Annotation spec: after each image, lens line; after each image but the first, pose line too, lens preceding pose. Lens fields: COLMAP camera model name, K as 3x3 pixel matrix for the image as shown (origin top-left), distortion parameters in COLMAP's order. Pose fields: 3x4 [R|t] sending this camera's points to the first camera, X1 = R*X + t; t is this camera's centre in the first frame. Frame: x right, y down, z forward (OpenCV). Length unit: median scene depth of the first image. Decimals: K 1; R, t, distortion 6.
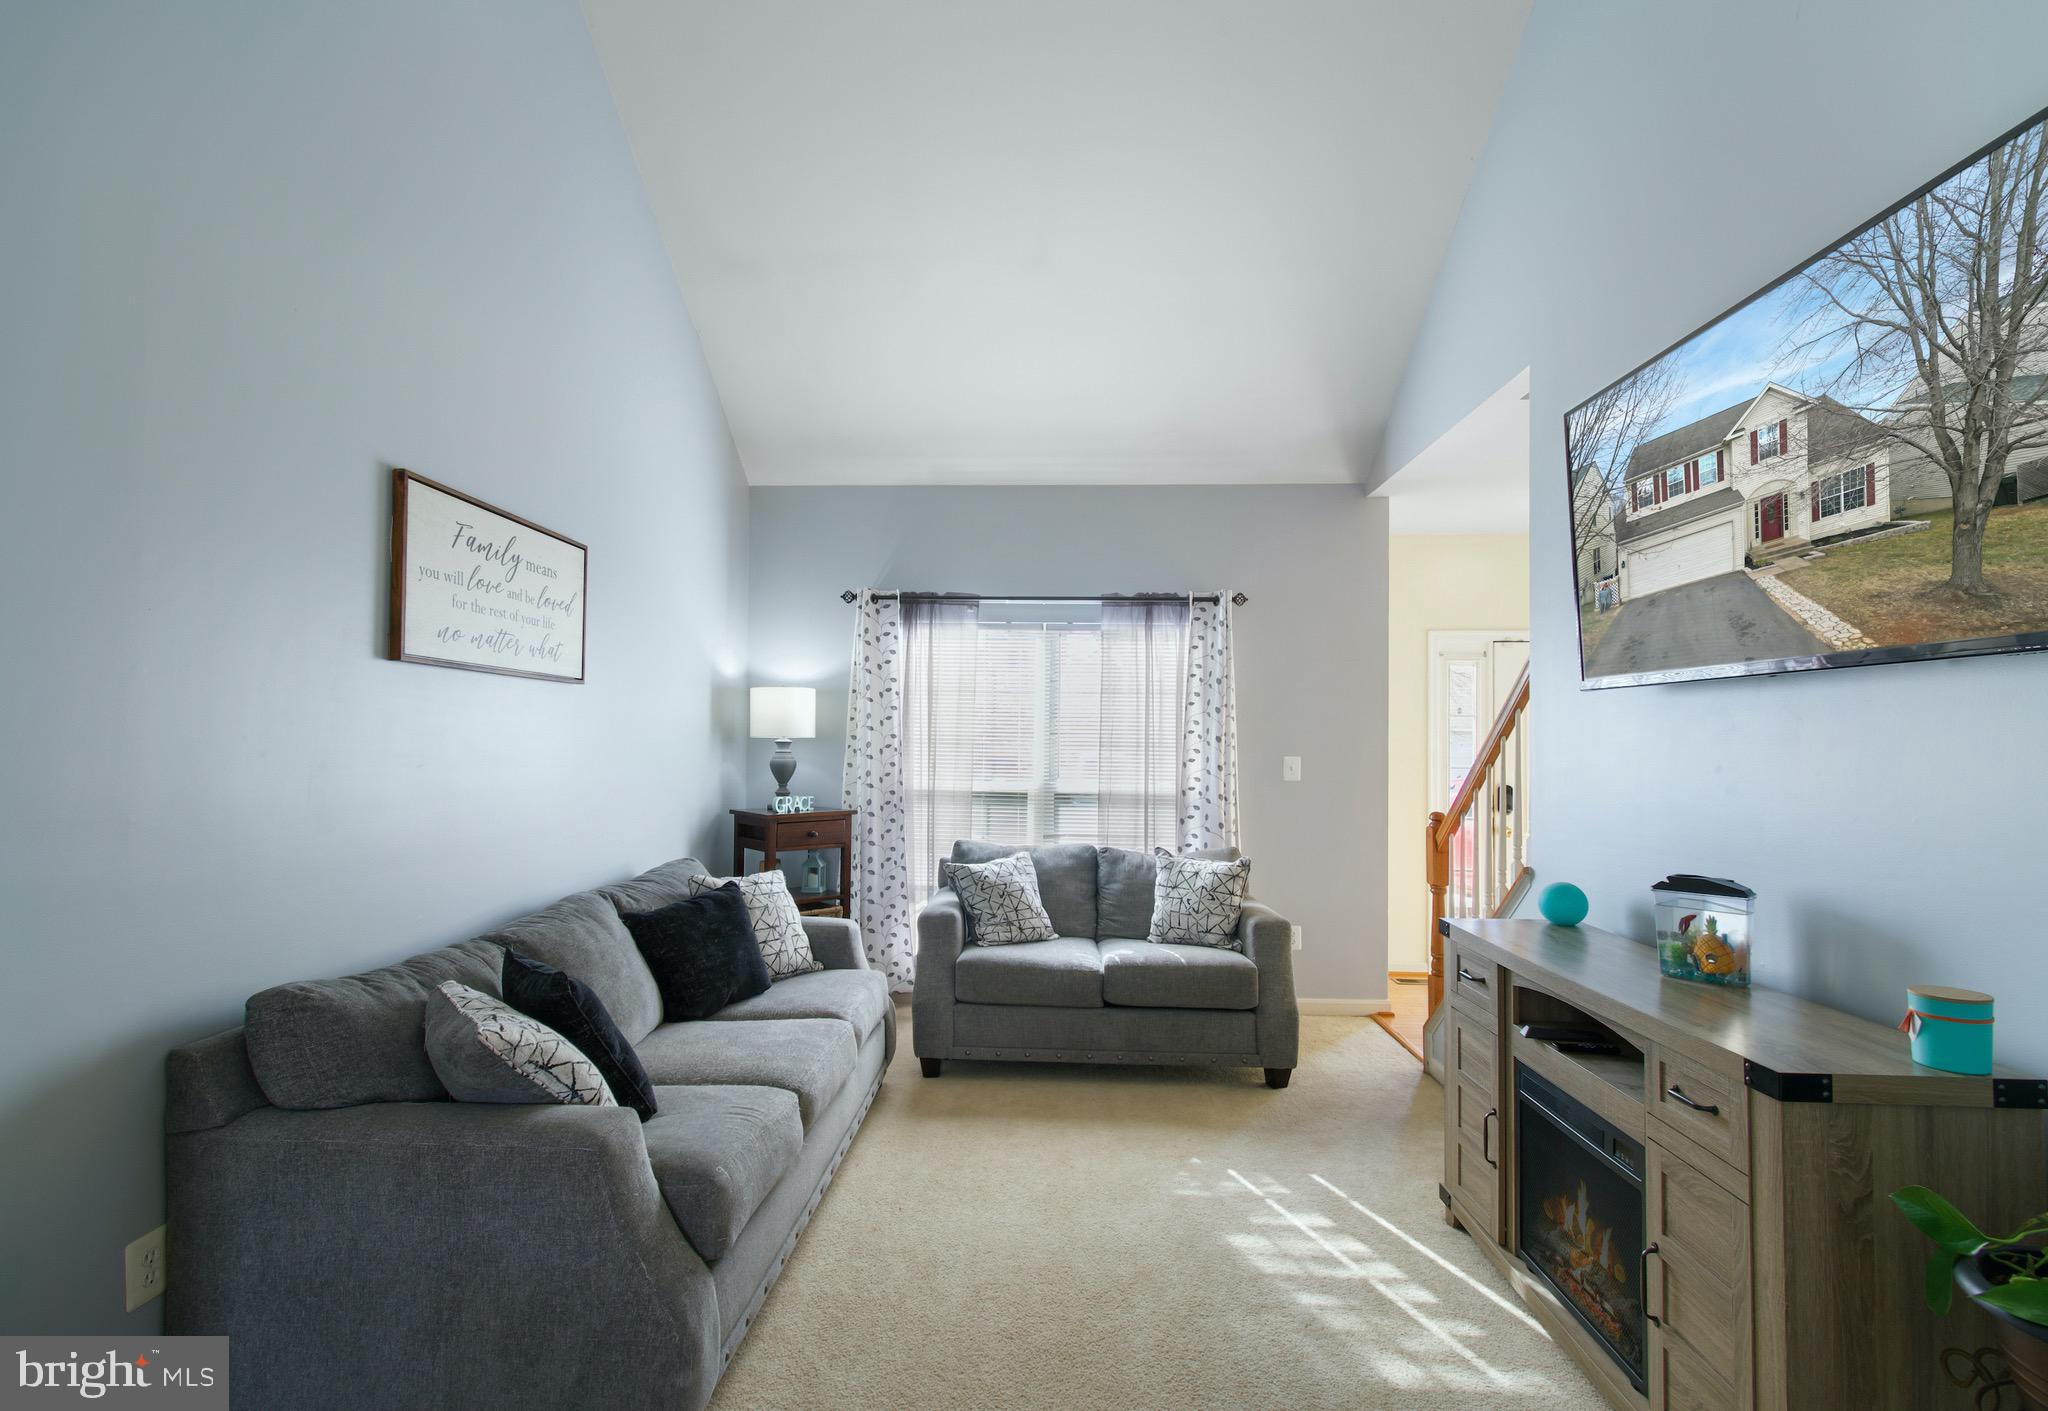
lens RADIAL K [[969.9, 0, 987.0], [0, 969.9, 738.3], [0, 0, 1]] dist [0.003619, -0.002152]
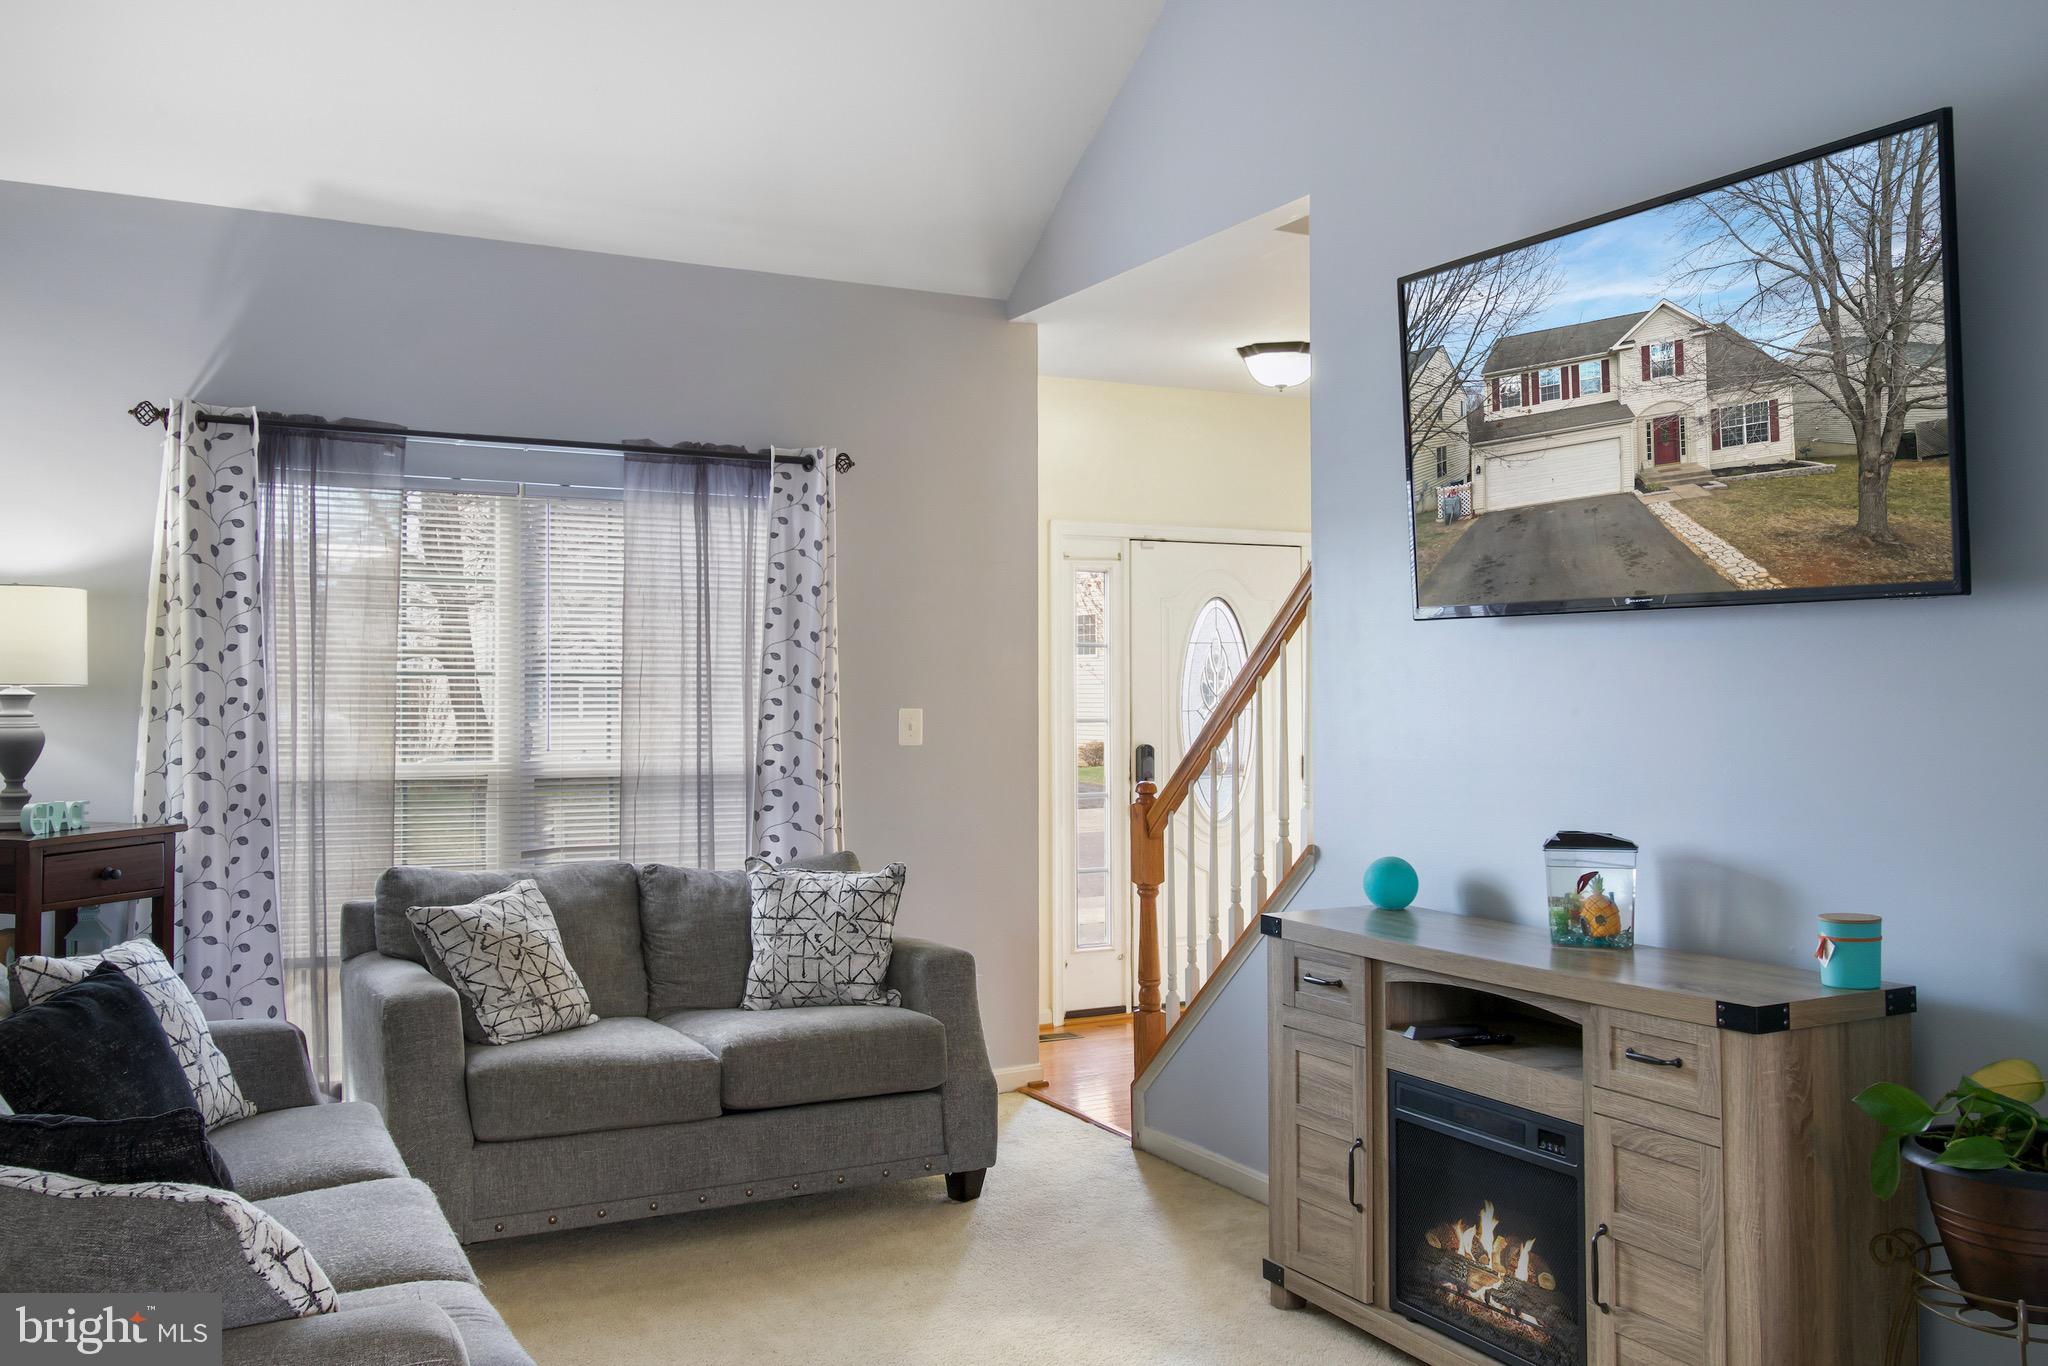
lens RADIAL K [[1770.2, 0, 1025.5], [0, 1770.2, 675.9], [0, 0, 1]] dist [-0.010336, -0.036858]
pose [[0.849047, -0.006090, 0.528282, -0.435492], [0.007777, 0.999969, -0.000971, -0.001897], [-0.528259, 0.004933, 0.849069, -0.086305]]
